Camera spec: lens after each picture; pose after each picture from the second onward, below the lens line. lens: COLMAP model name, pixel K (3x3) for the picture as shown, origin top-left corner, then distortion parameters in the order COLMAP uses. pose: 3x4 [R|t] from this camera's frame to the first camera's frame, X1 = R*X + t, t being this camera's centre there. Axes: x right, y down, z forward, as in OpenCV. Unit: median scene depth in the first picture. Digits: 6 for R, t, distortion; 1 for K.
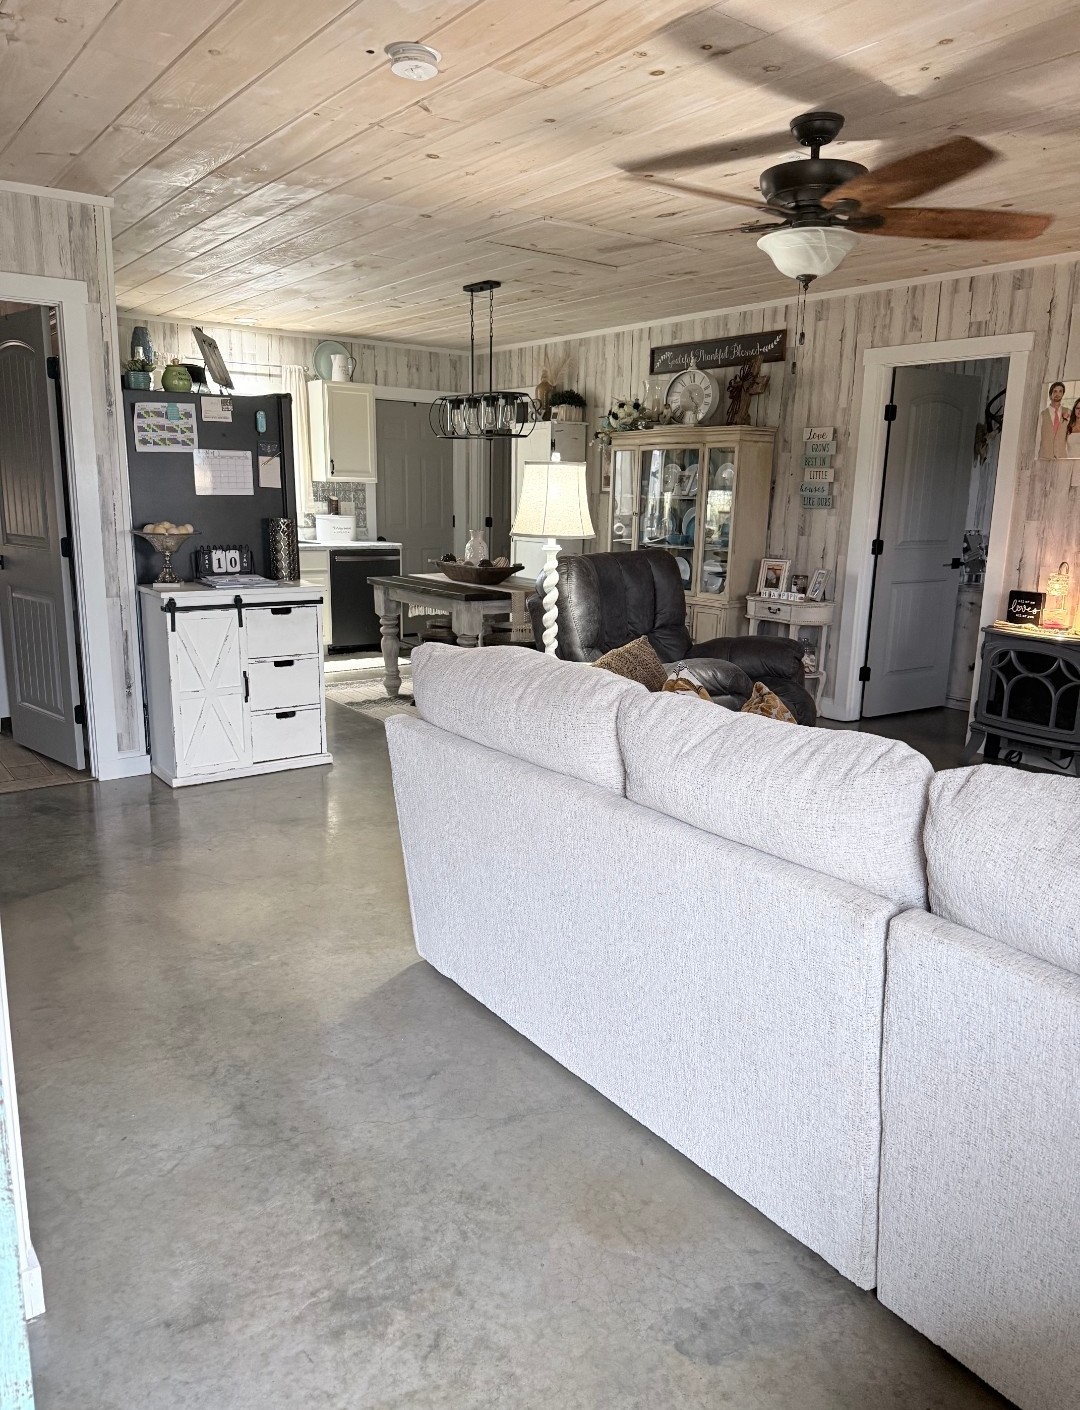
lens RADIAL K [[1100.3, 0, 544.0], [0, 1100.3, 706.4], [0, 0, 1]] dist [0.001509, -0.016422]
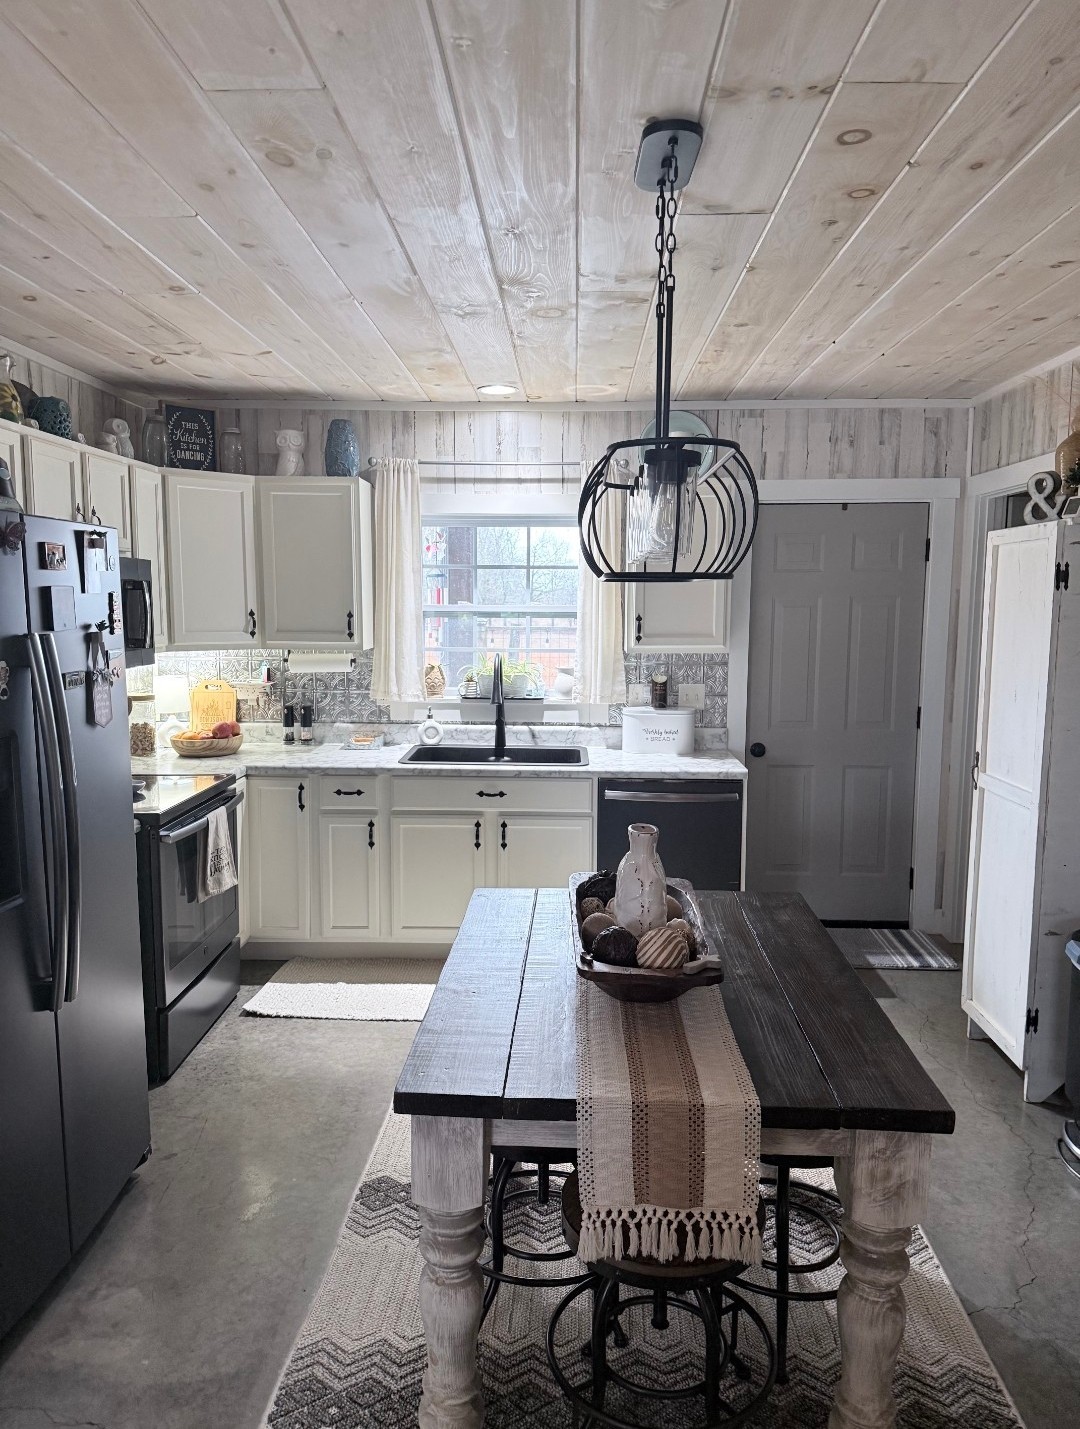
lens RADIAL K [[1037.3, 0, 538.5], [0, 1037.3, 726.3], [0, 0, 1]] dist [0.005116, -0.008198]
pose [[0.786318, 0.048967, -0.615879, 0.090386], [-0.097081, 0.994263, -0.044896, -0.130679], [0.610147, 0.095093, 0.786561, 0.523544]]
